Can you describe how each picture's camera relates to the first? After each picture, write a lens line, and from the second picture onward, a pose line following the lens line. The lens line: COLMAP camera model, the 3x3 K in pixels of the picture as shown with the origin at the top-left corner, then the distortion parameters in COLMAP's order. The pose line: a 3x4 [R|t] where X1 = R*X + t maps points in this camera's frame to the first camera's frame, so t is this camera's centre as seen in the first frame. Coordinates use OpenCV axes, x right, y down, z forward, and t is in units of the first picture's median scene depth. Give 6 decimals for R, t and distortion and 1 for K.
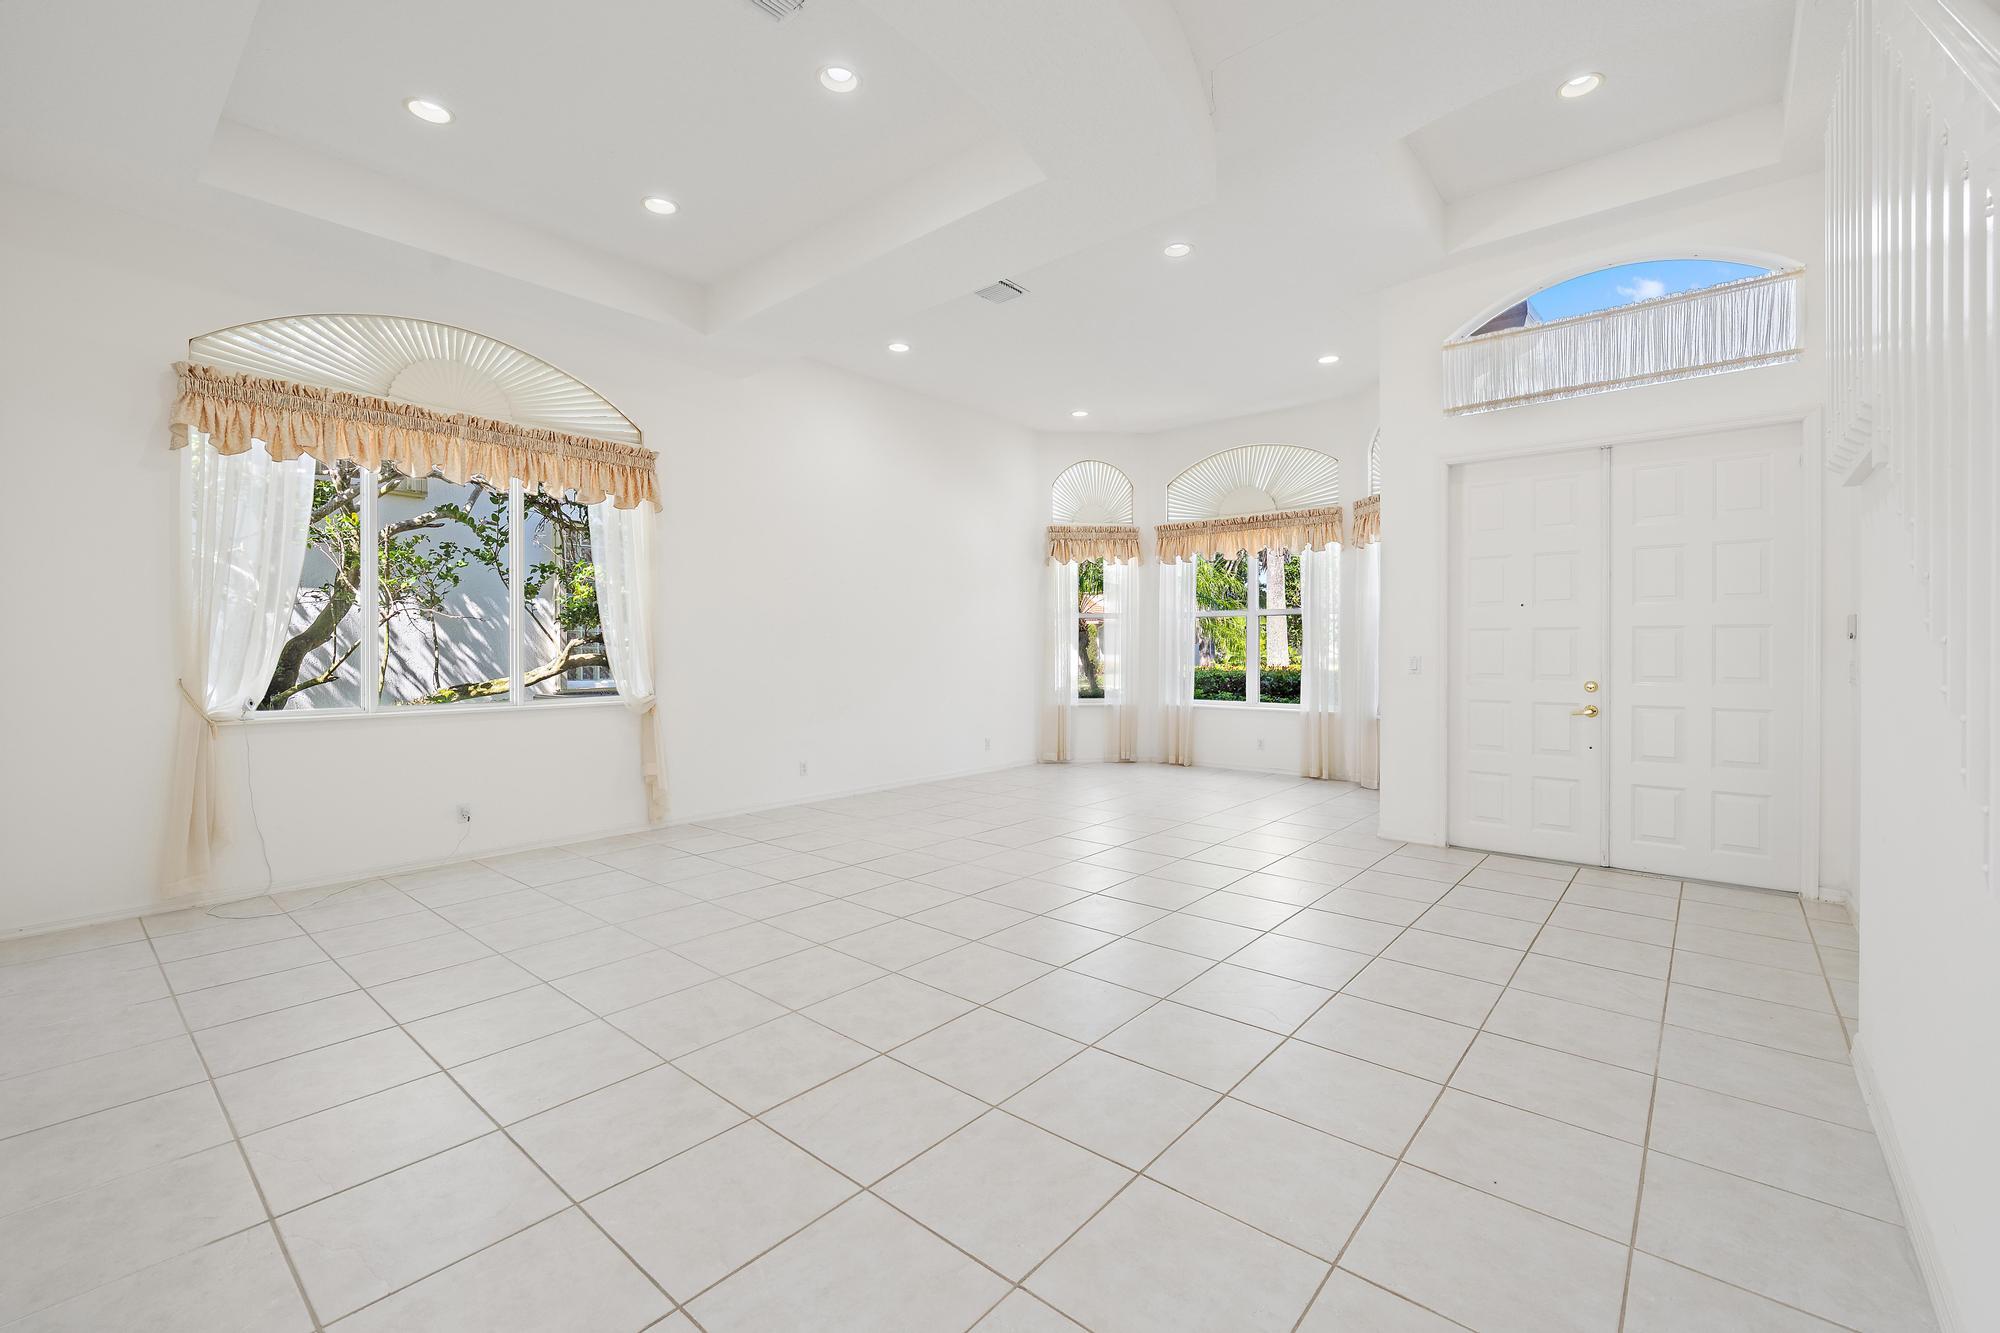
lens RADIAL K [[835.6, 0, 1007.6], [0, 835.6, 648.1], [0, 0, 1]] dist [0.007406, -0.000925]
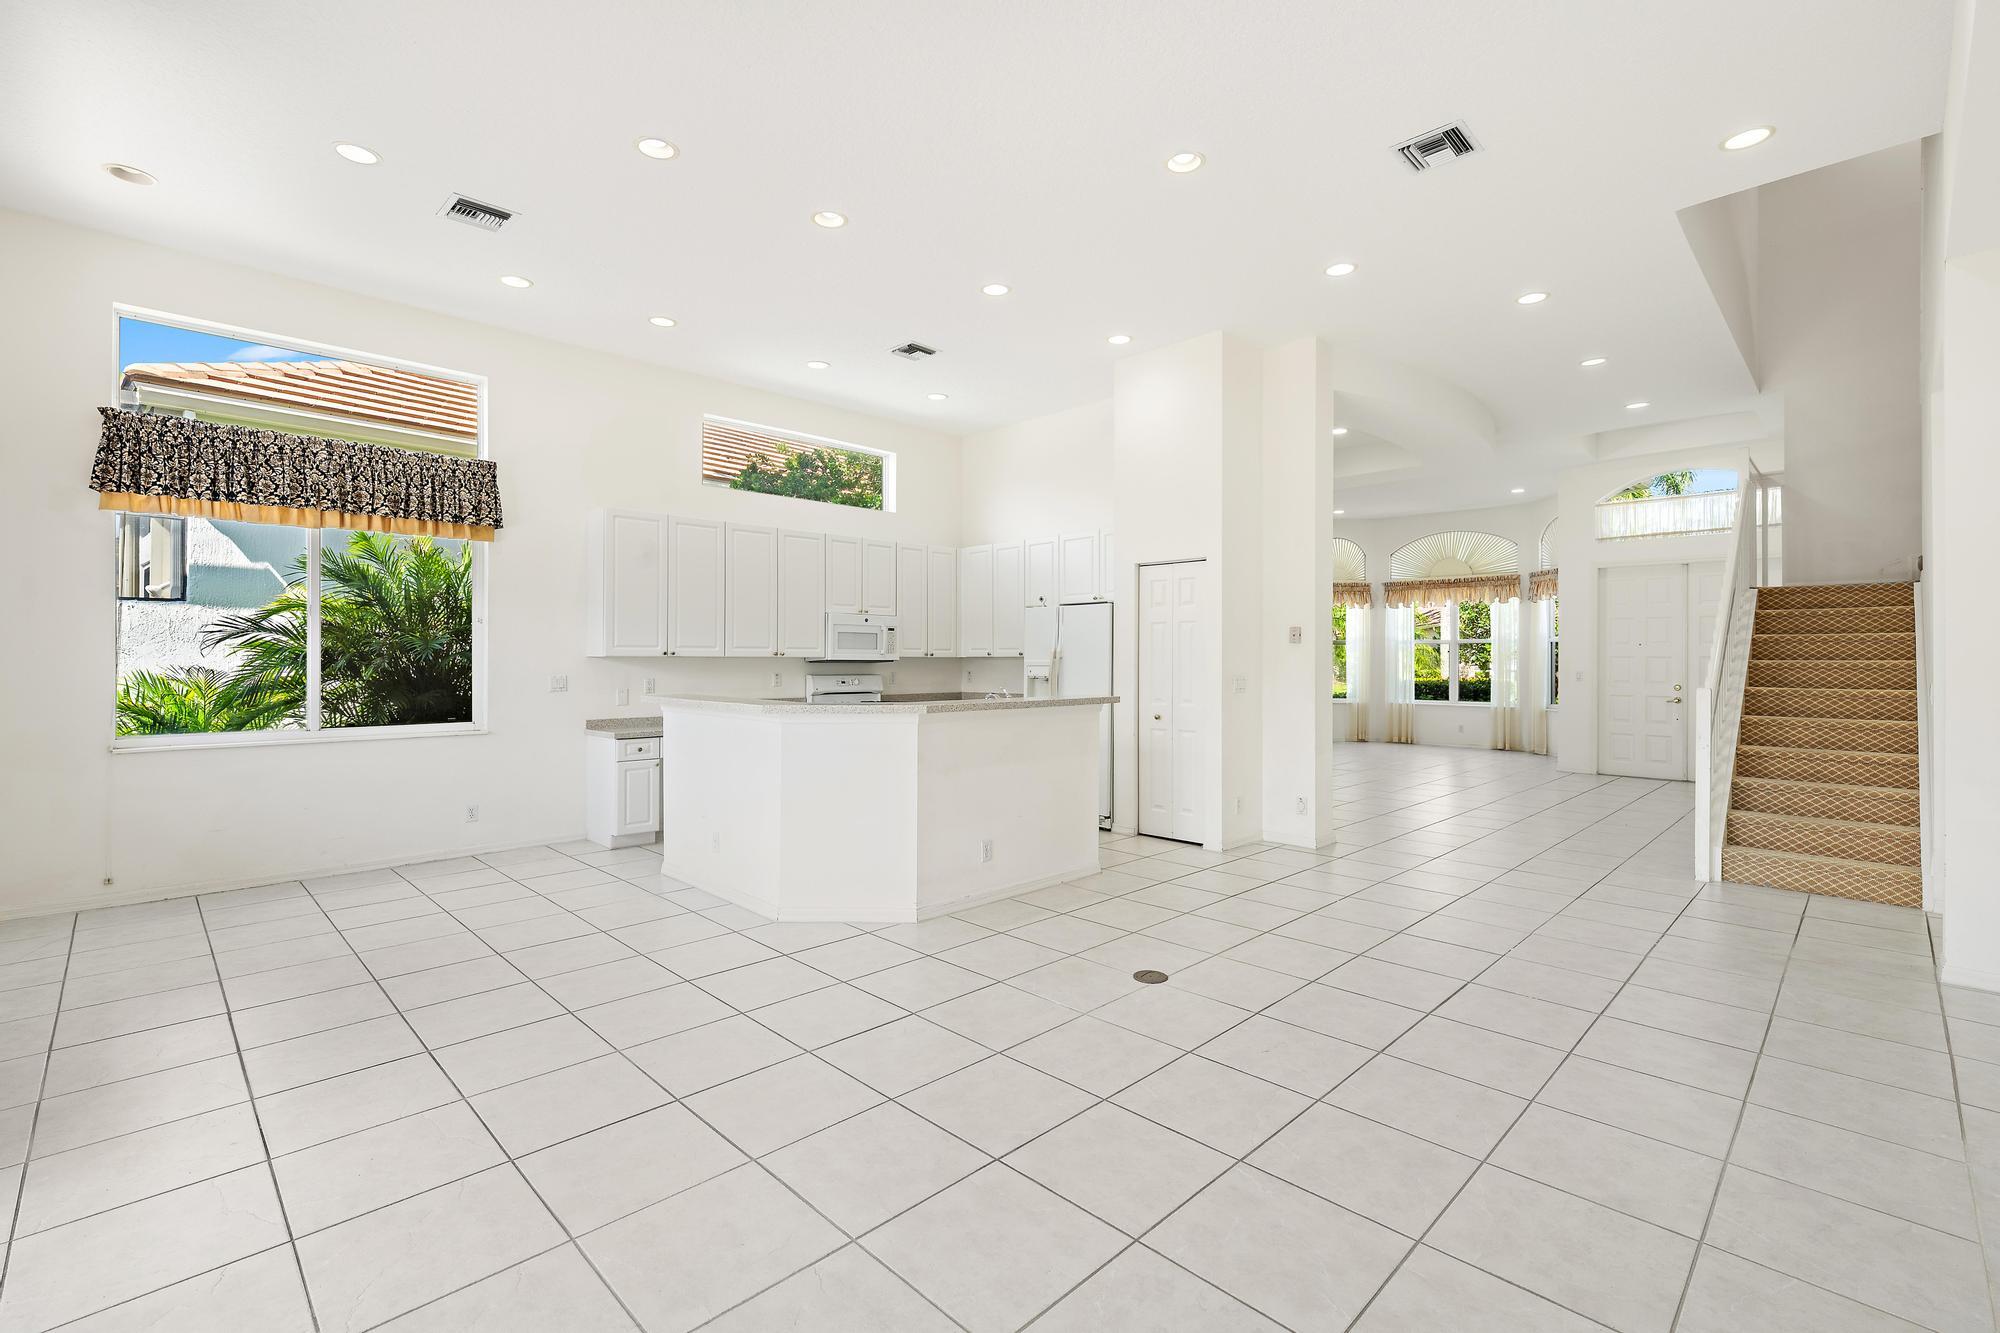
lens RADIAL K [[874.1, 0, 998.8], [0, 874.1, 660.6], [0, 0, 1]] dist [-0.010400, -0.000187]
pose [[0.996027, 0.002470, -0.089021, -0.378471], [-0.002312, 0.999996, 0.001883, -0.009150], [0.089025, -0.001670, 0.996028, -0.627466]]
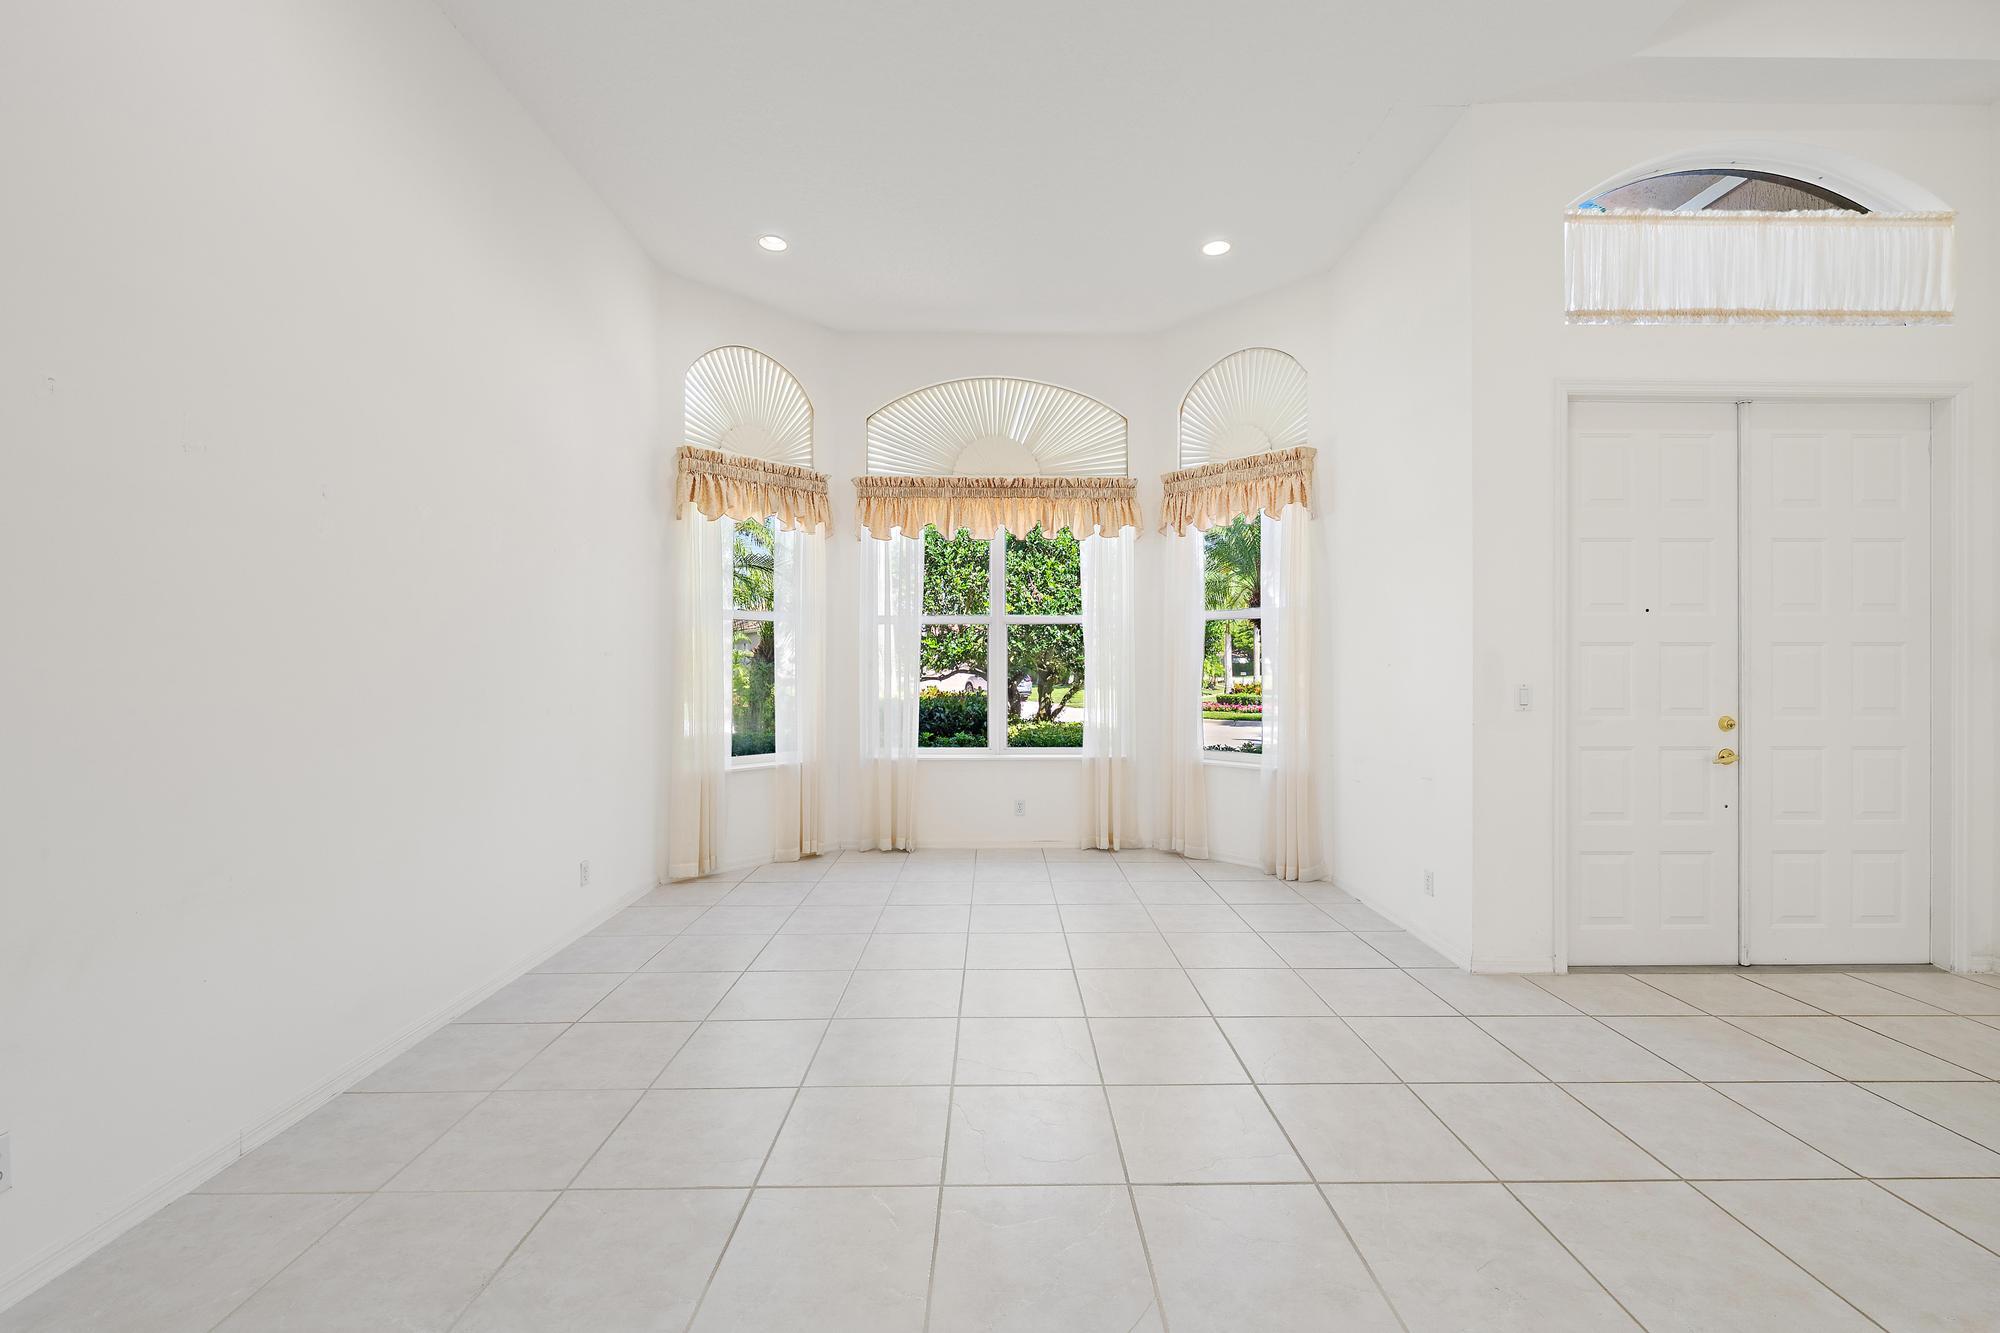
lens RADIAL K [[767.4, 0, 965.9], [0, 767.4, 664.8], [0, 0, 1]] dist [0.007039, -0.000017]
pose [[0.754980, 0.002142, 0.655744, -0.145478], [0.000119, 0.999994, -0.003404, -0.002040], [-0.655748, 0.002647, 0.754976, 0.526046]]
